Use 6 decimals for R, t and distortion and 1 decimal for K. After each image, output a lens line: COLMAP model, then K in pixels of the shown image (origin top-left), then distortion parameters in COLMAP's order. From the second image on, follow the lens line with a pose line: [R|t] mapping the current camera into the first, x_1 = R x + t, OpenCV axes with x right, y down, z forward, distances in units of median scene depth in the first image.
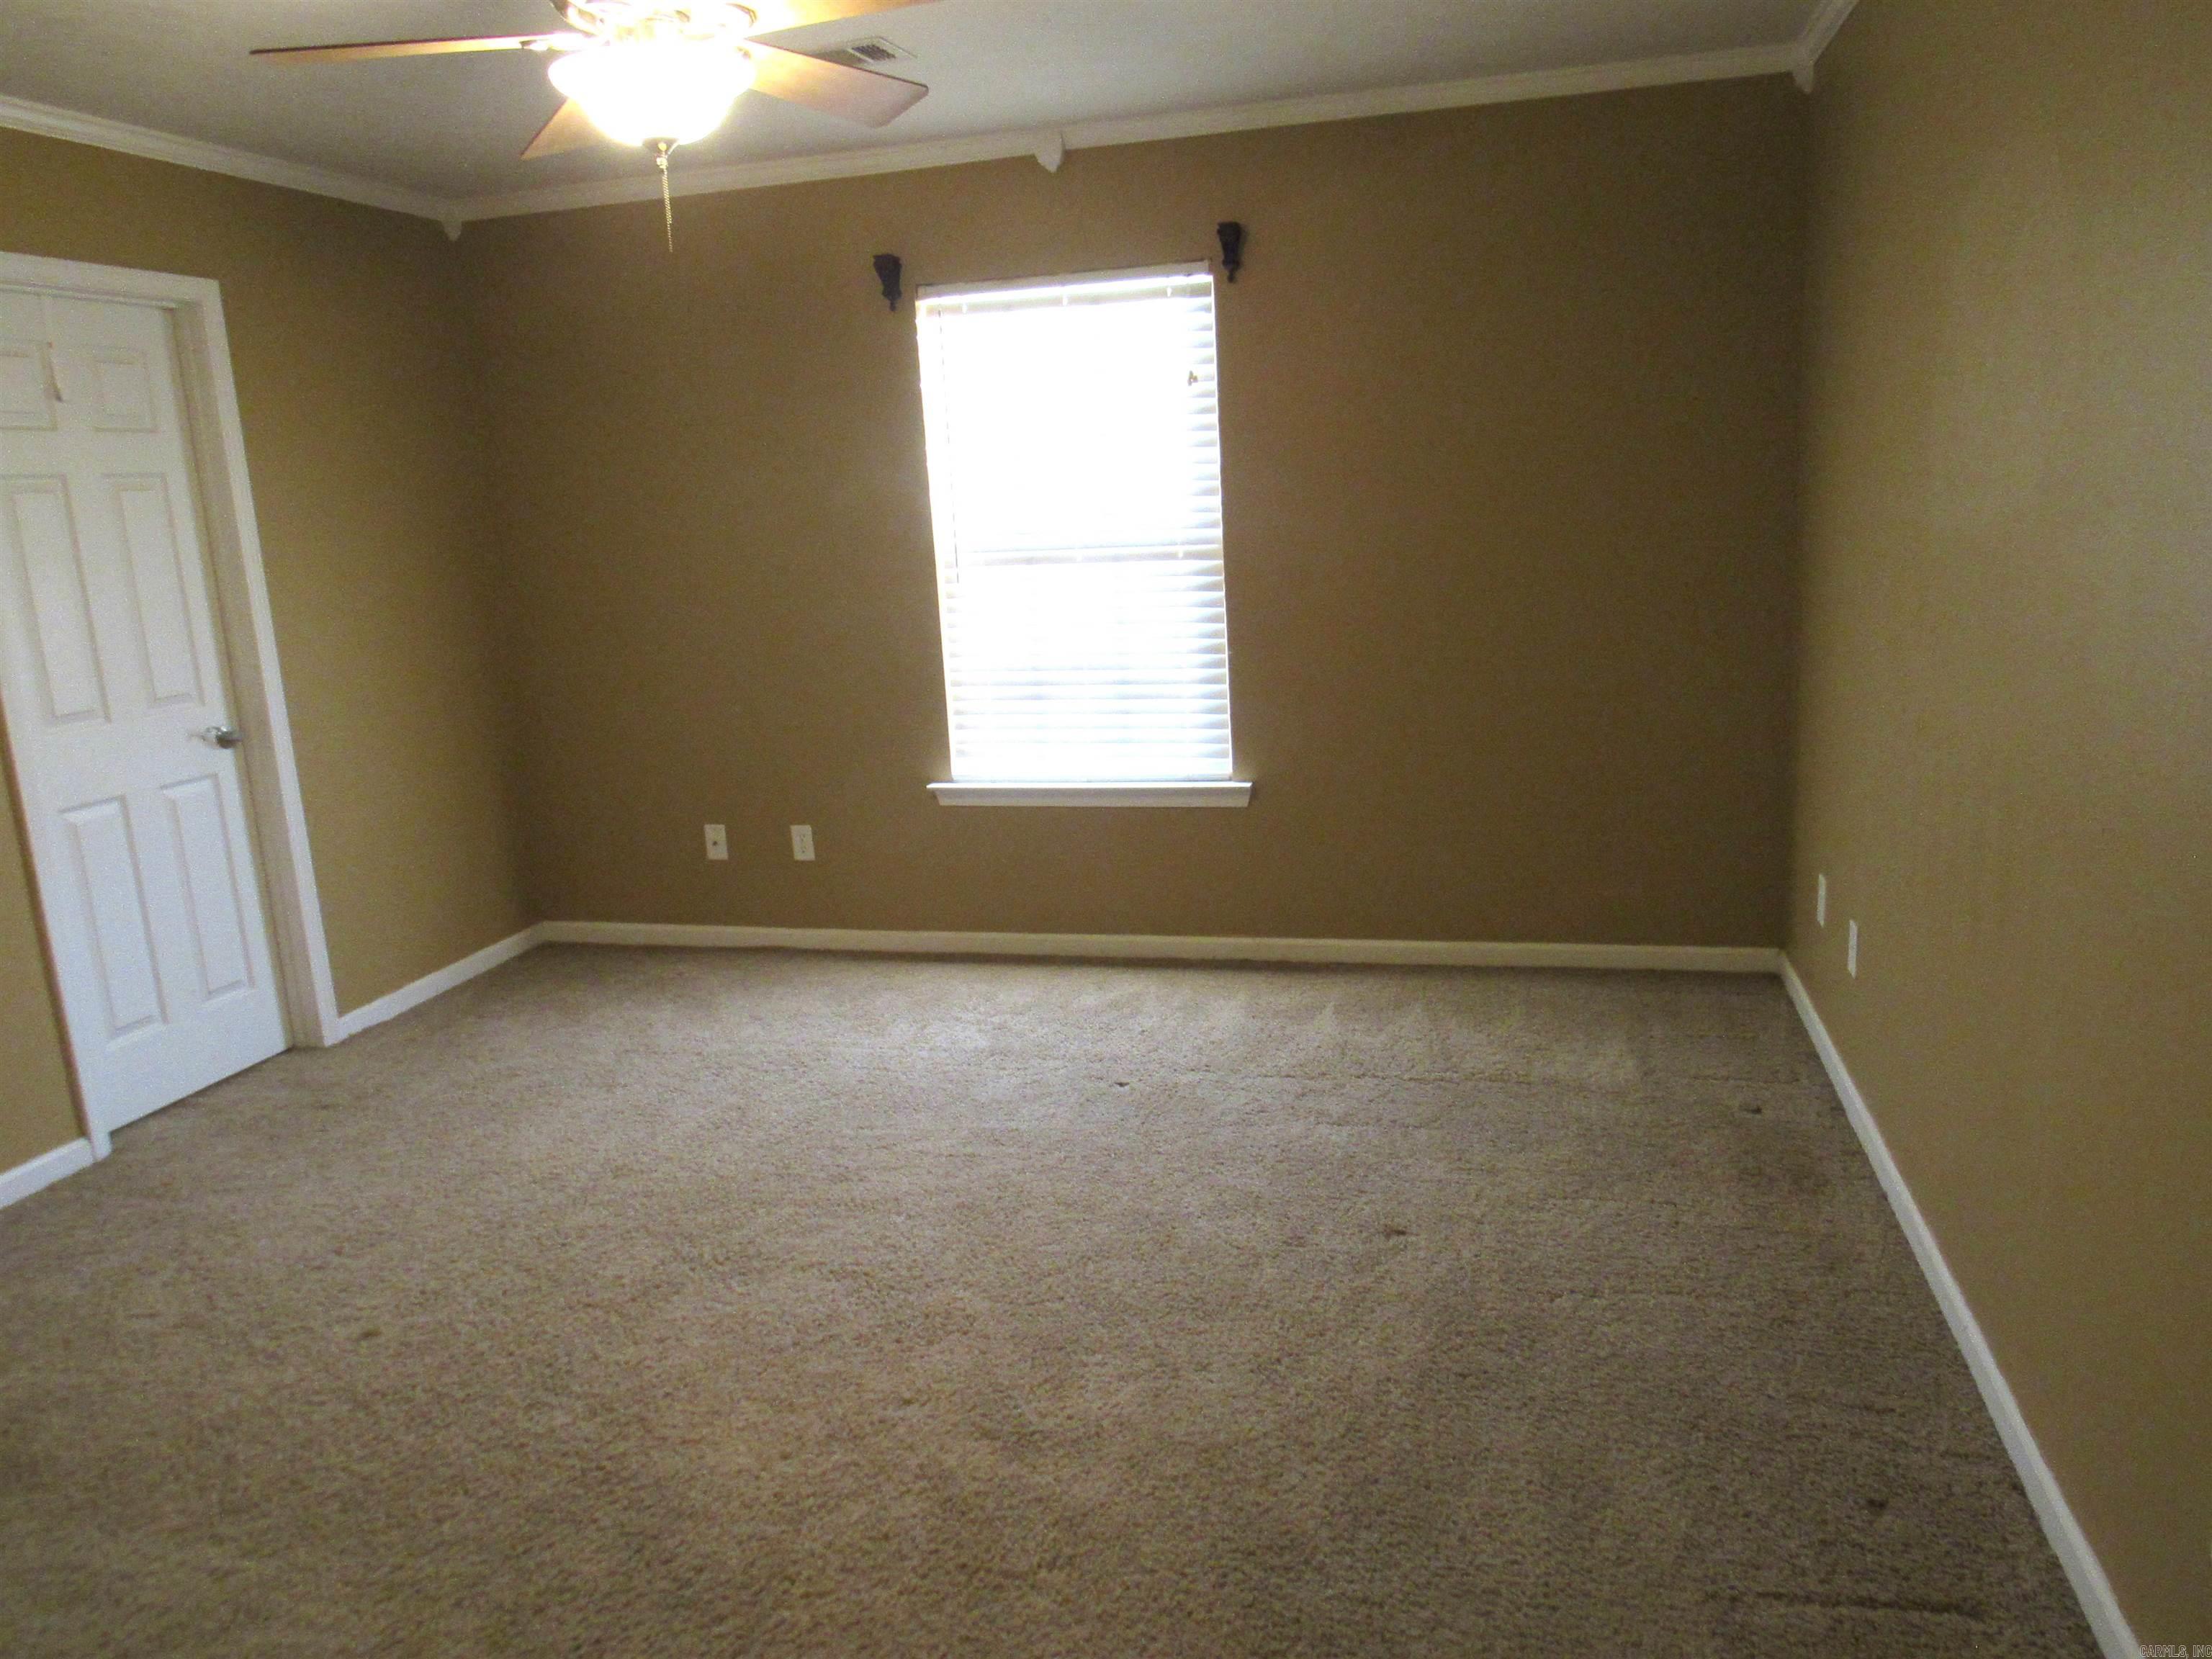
lens RADIAL K [[1590.2, 0, 1099.2], [0, 1590.2, 825.1], [0, 0, 1]] dist [-0.027783, 0.008027]
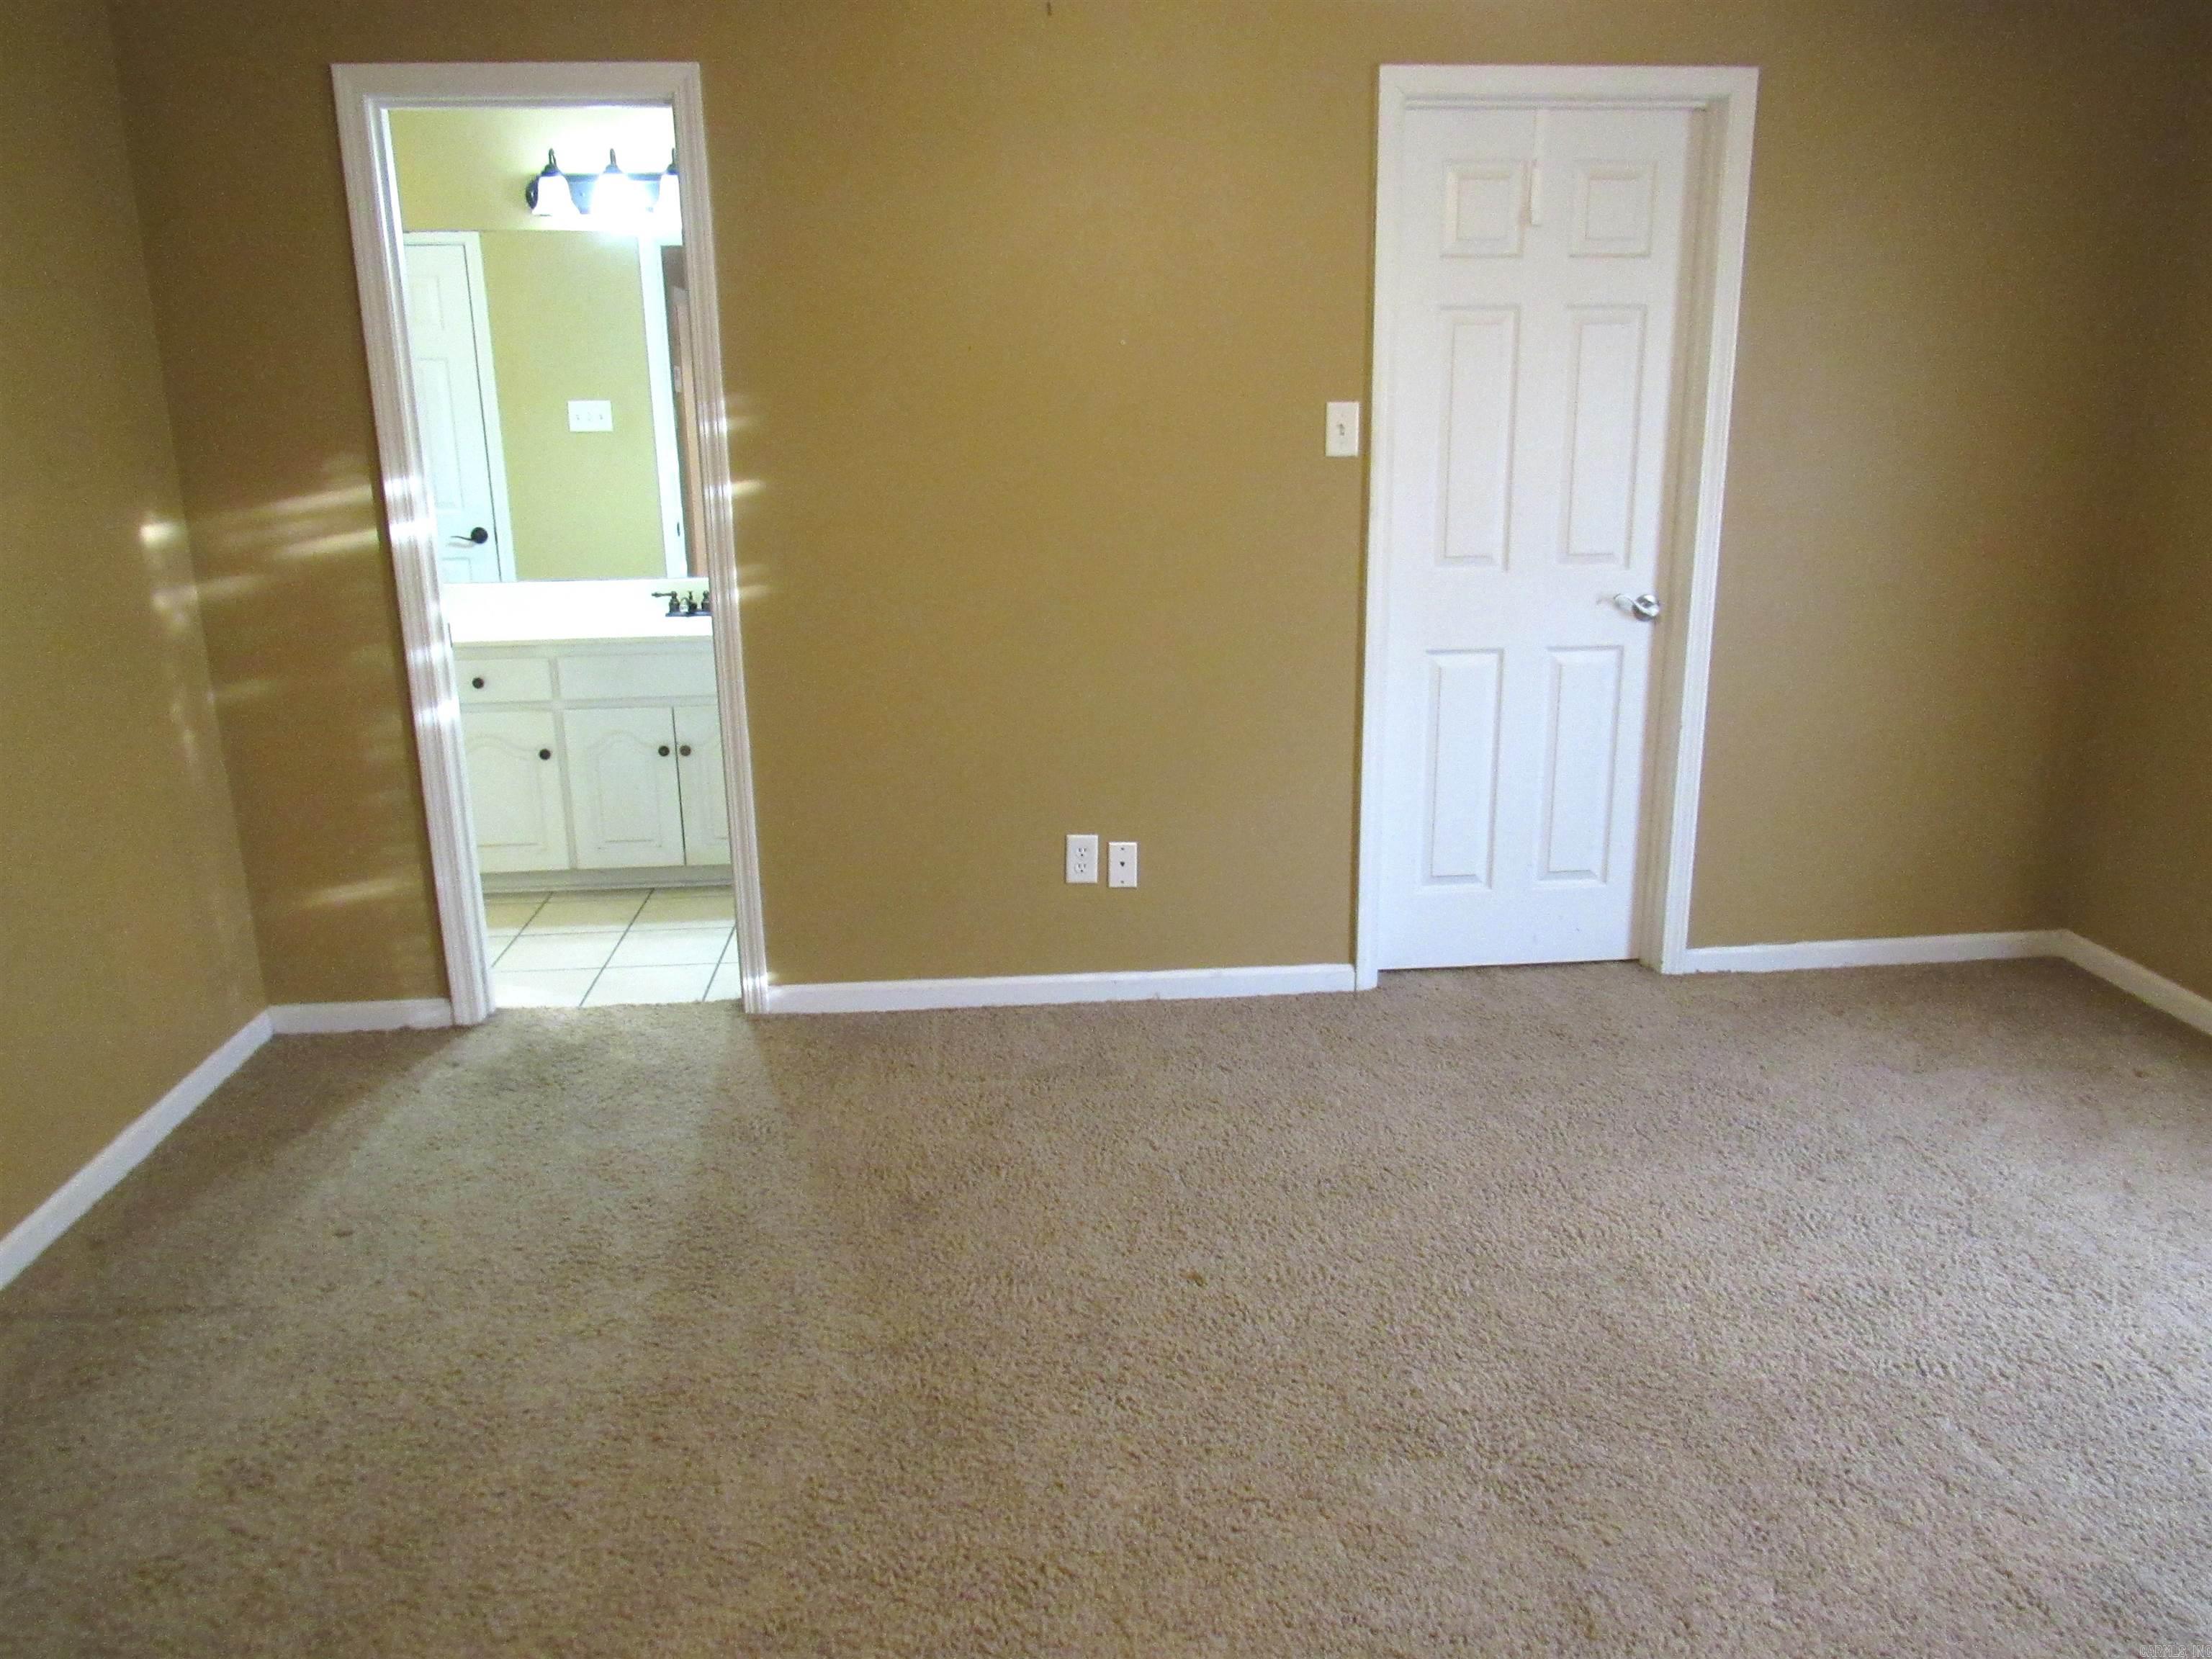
lens RADIAL K [[1590.2, 0, 1099.2], [0, 1590.2, 825.1], [0, 0, 1]] dist [-0.027783, 0.008027]
pose [[0.339232, 0.296771, -0.892664, 0.178424], [-0.200689, 0.949918, 0.239539, -0.092580], [0.919046, 0.097889, 0.381801, 0.389885]]
